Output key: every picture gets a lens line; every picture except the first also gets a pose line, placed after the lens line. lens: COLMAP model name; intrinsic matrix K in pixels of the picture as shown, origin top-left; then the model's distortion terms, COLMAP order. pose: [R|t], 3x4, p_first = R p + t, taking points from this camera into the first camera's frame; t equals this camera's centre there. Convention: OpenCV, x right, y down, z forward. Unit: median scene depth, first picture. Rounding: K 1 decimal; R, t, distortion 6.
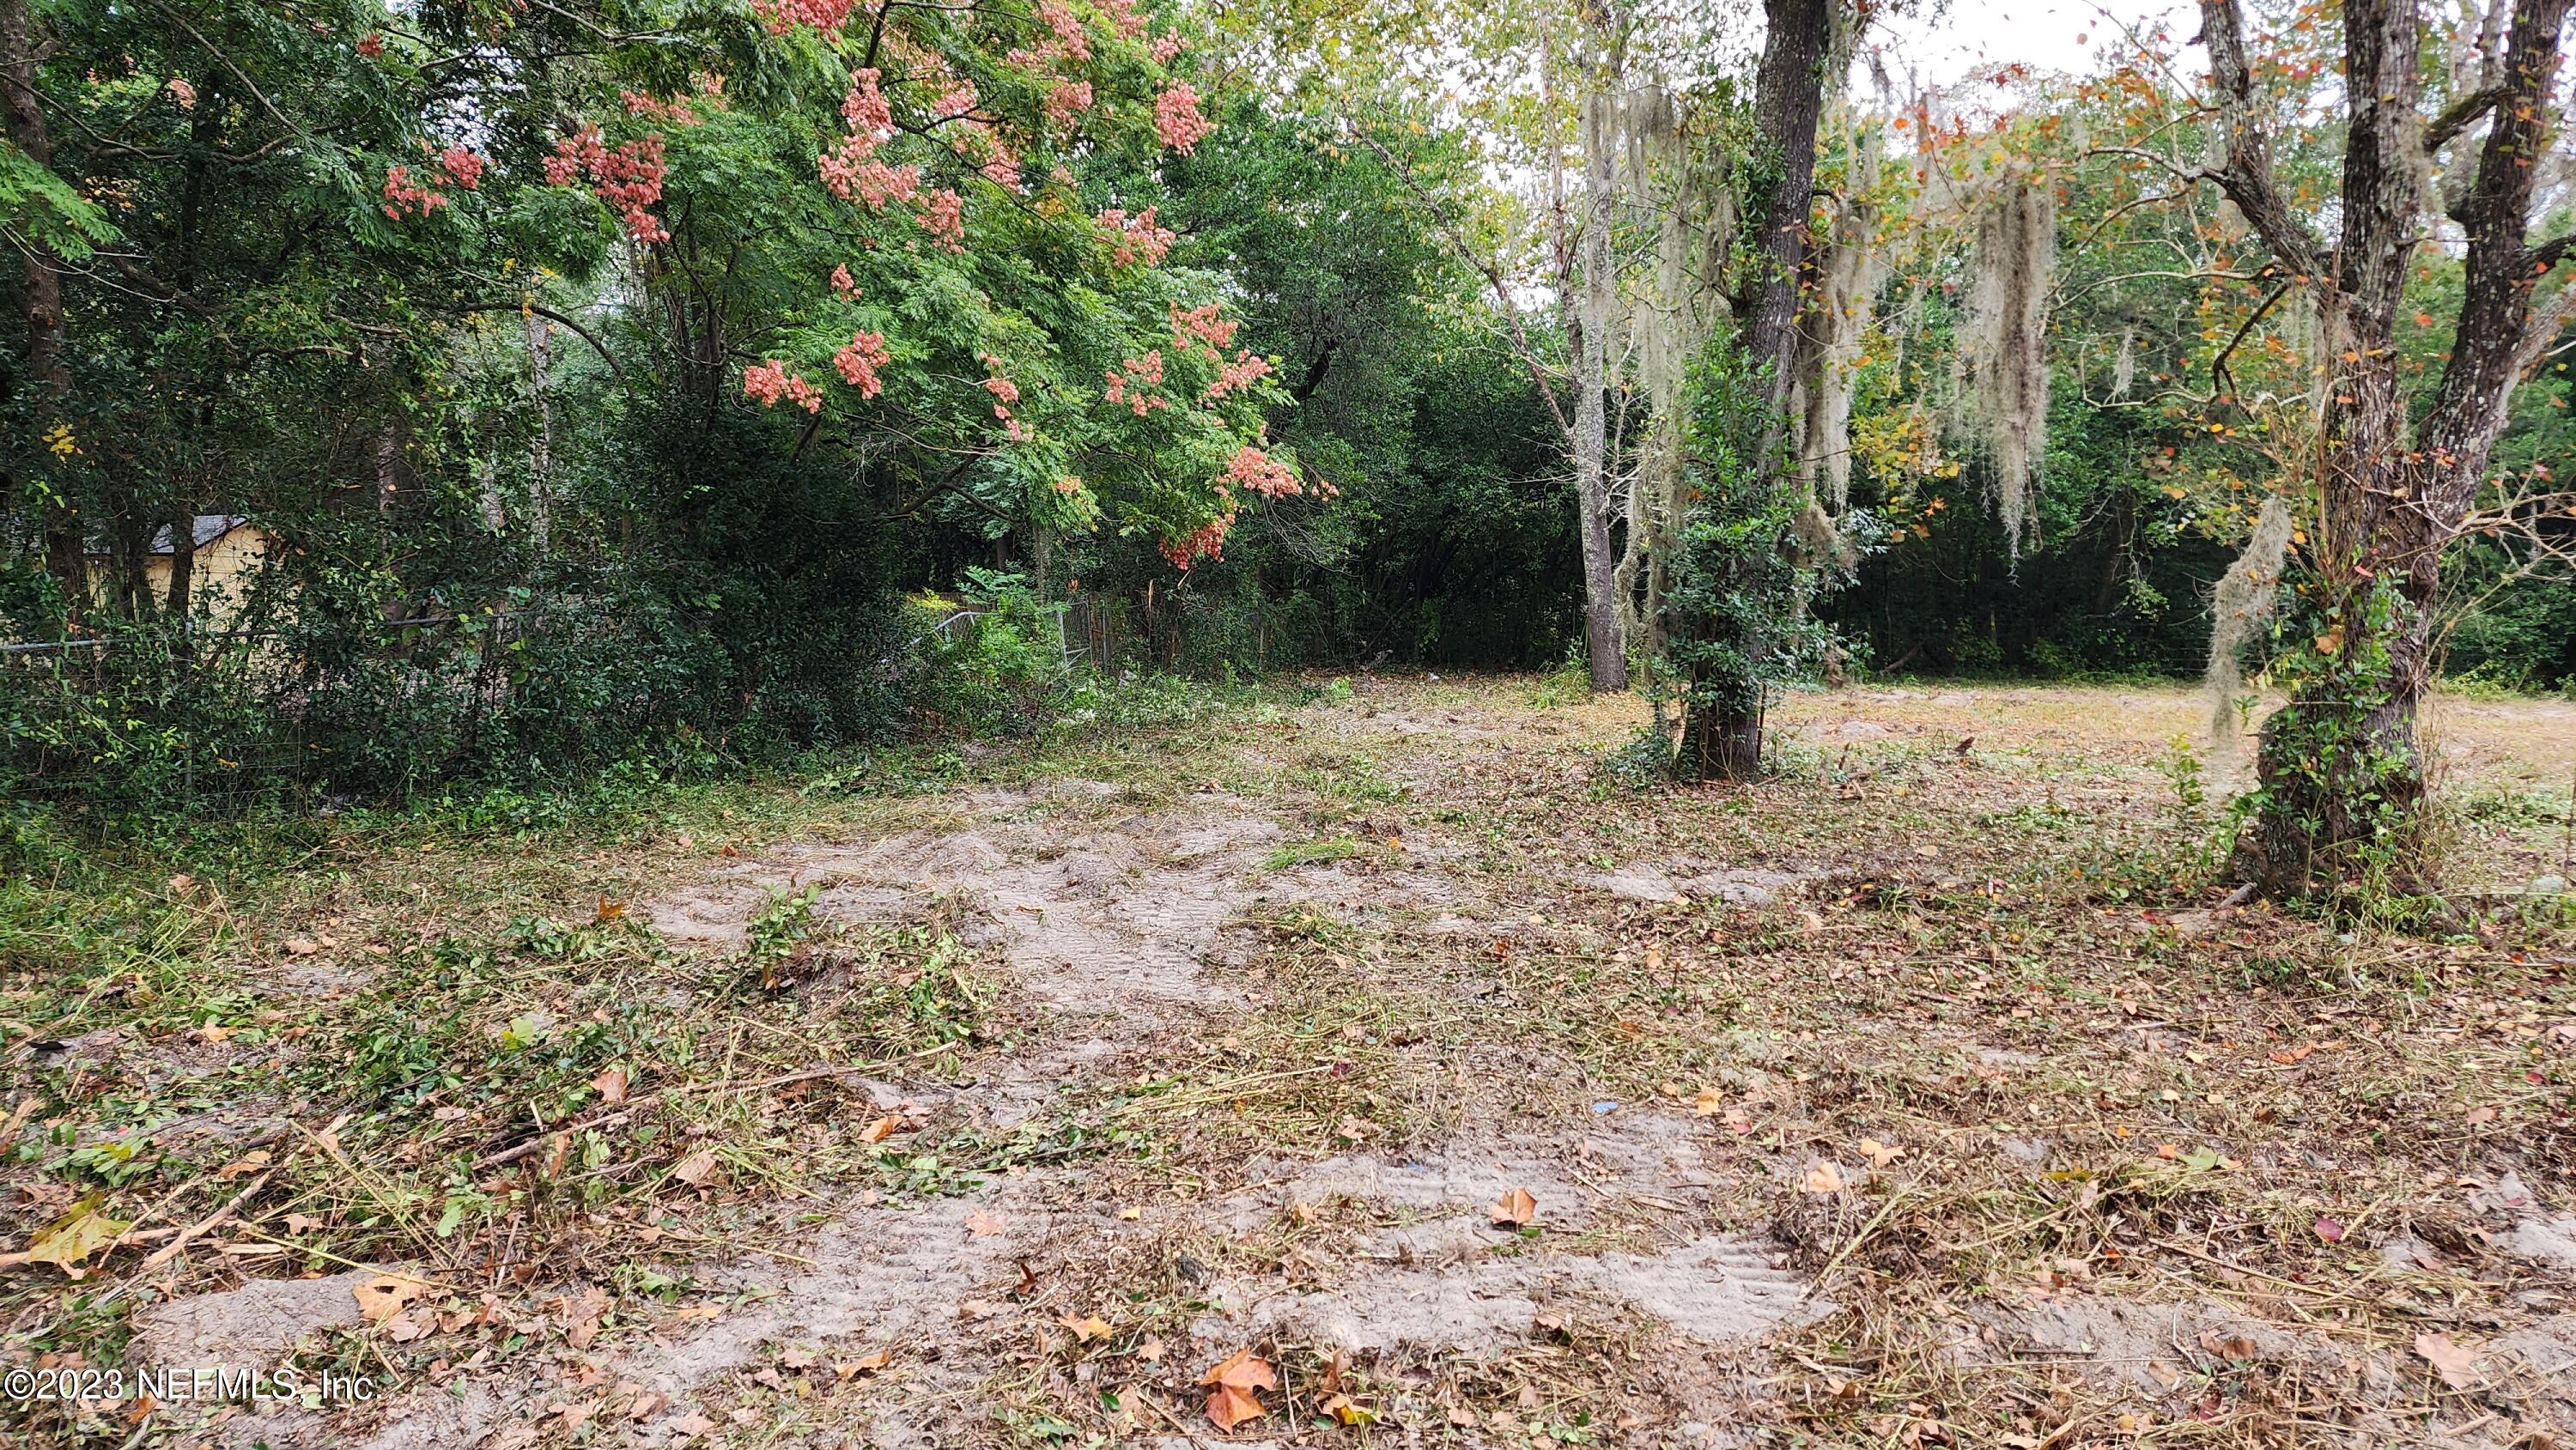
lens RADIAL K [[1779.9, 0, 1291.5], [0, 1779.9, 721.1], [0, 0, 1]] dist [0.003056, -0.000197]
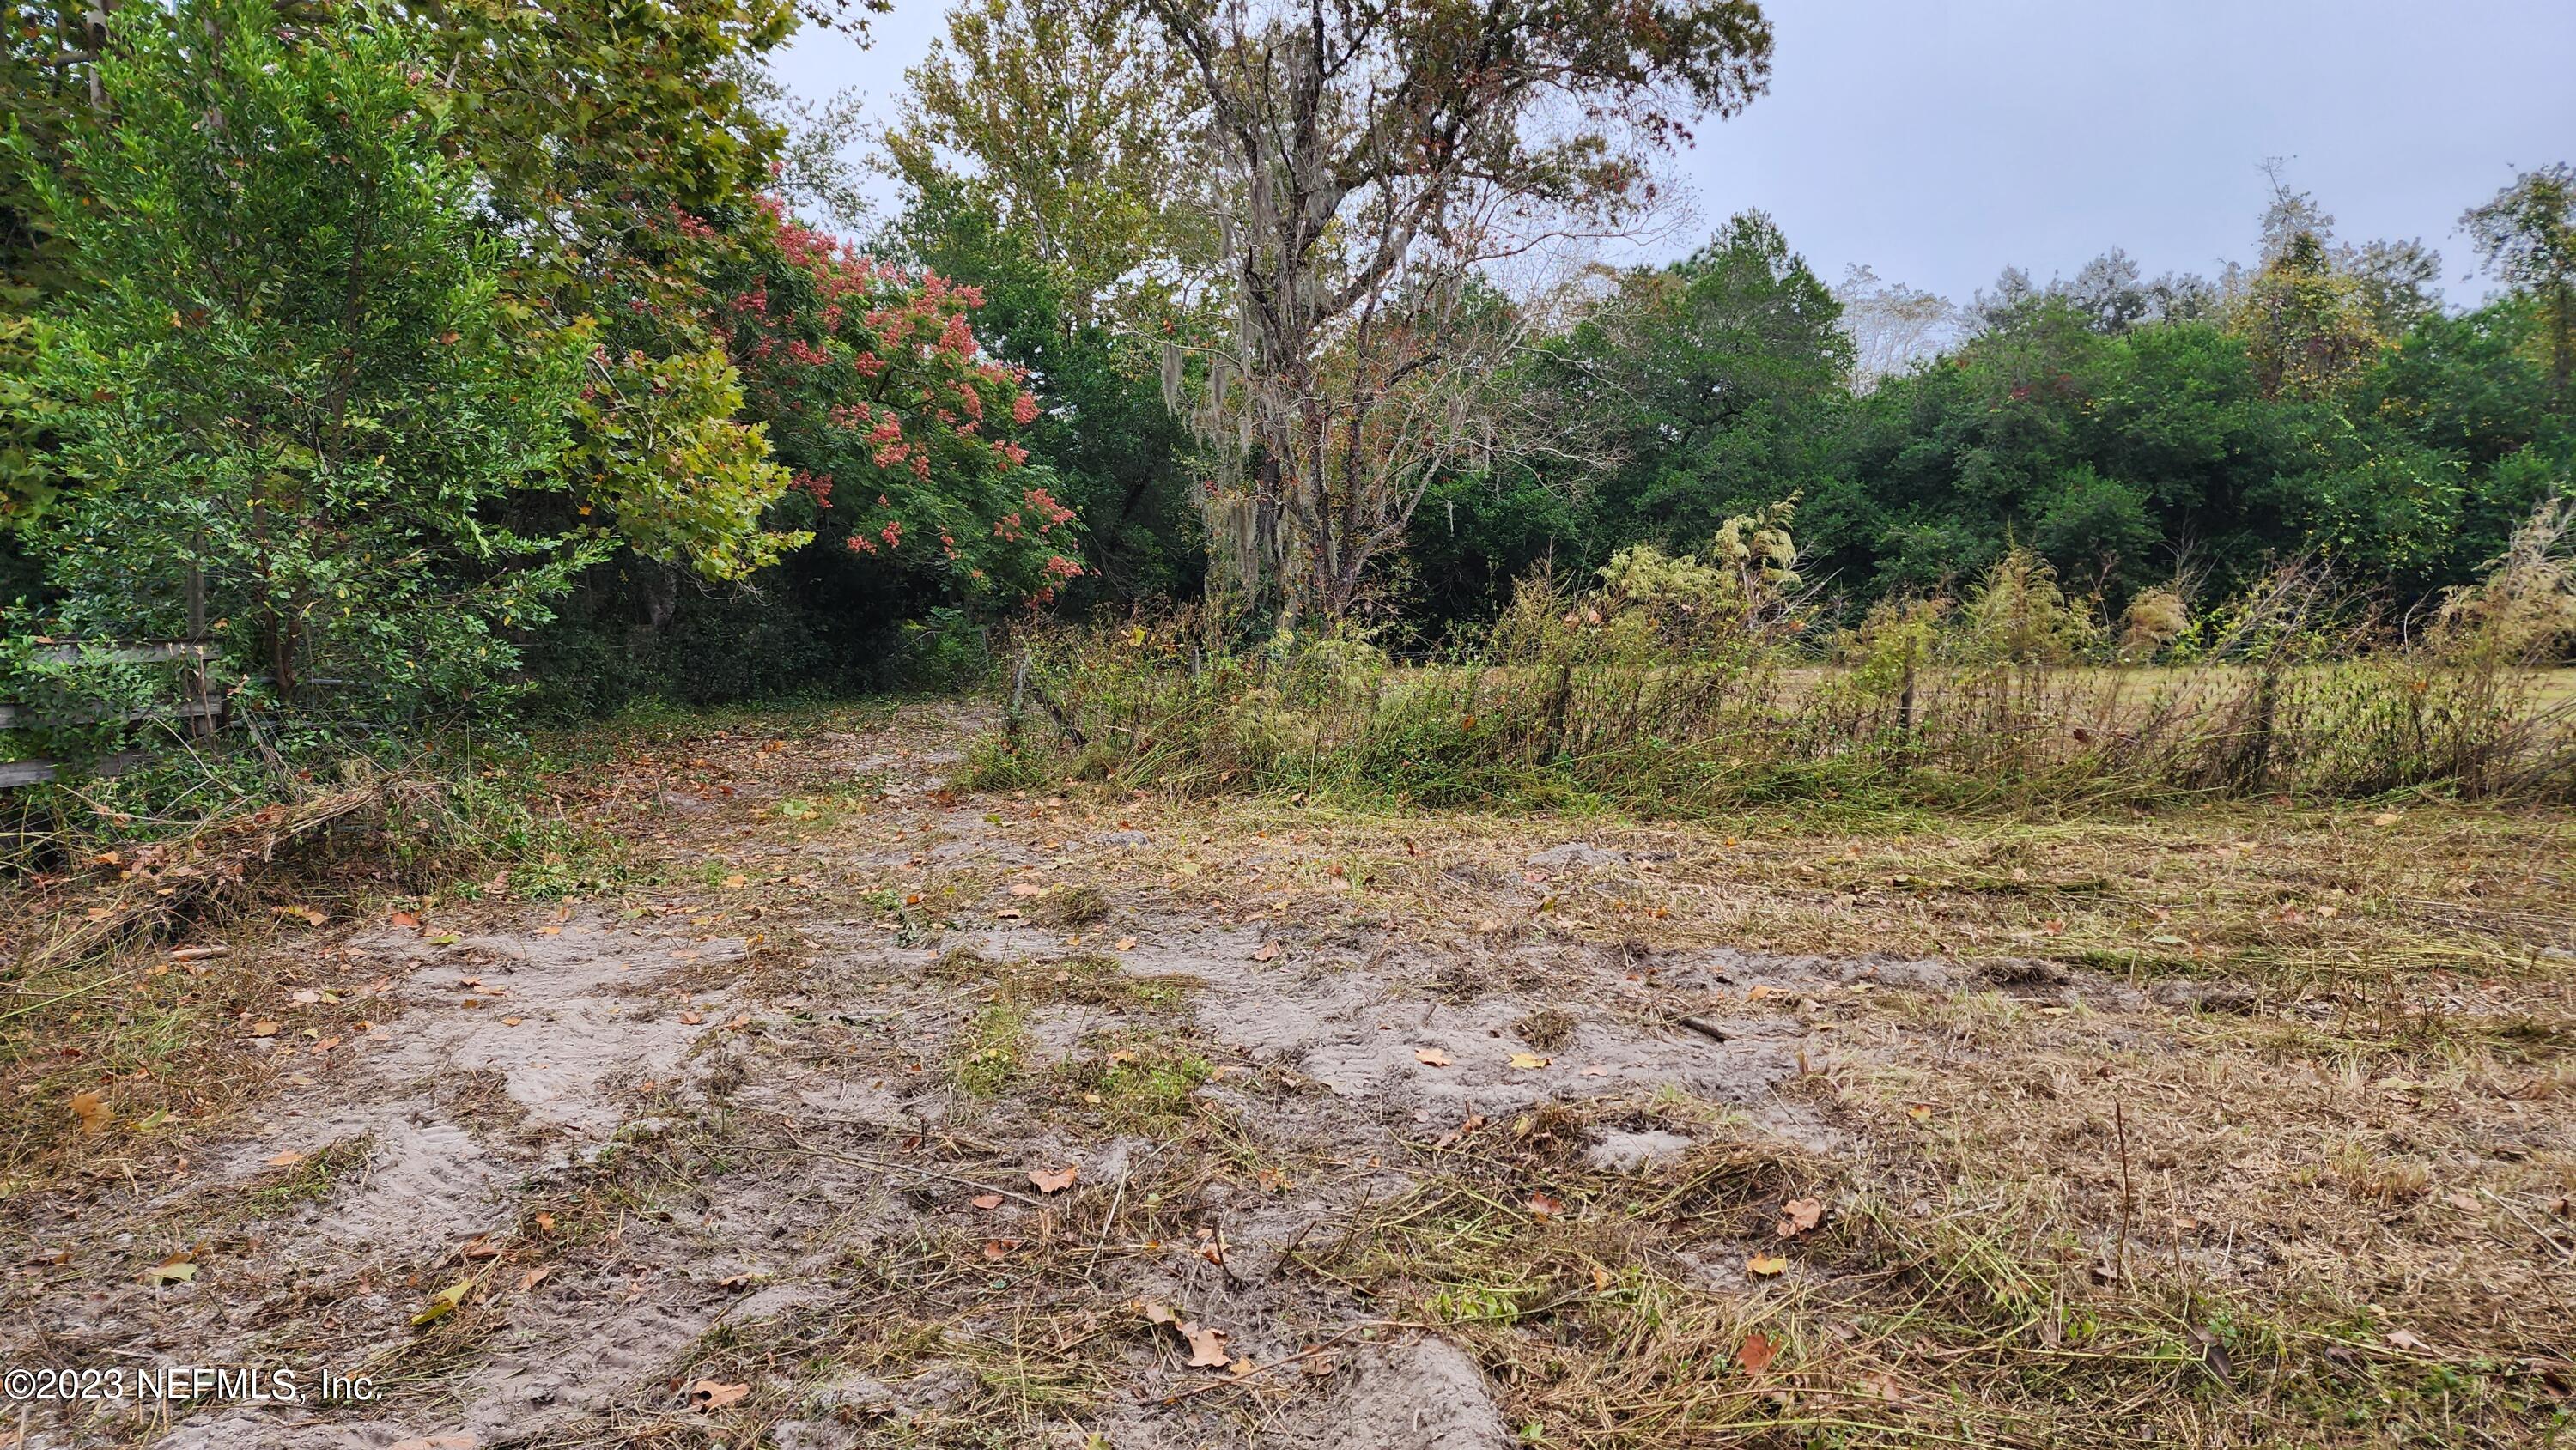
lens RADIAL K [[1779.9, 0, 1284.2], [0, 1779.9, 727.5], [0, 0, 1]] dist [0.003056, -0.000197]
pose [[0.999650, -0.019605, 0.017792, 0.209054], [0.019710, 0.999789, -0.005798, 0.078424], [-0.017674, 0.006146, 0.999825, -1.205009]]
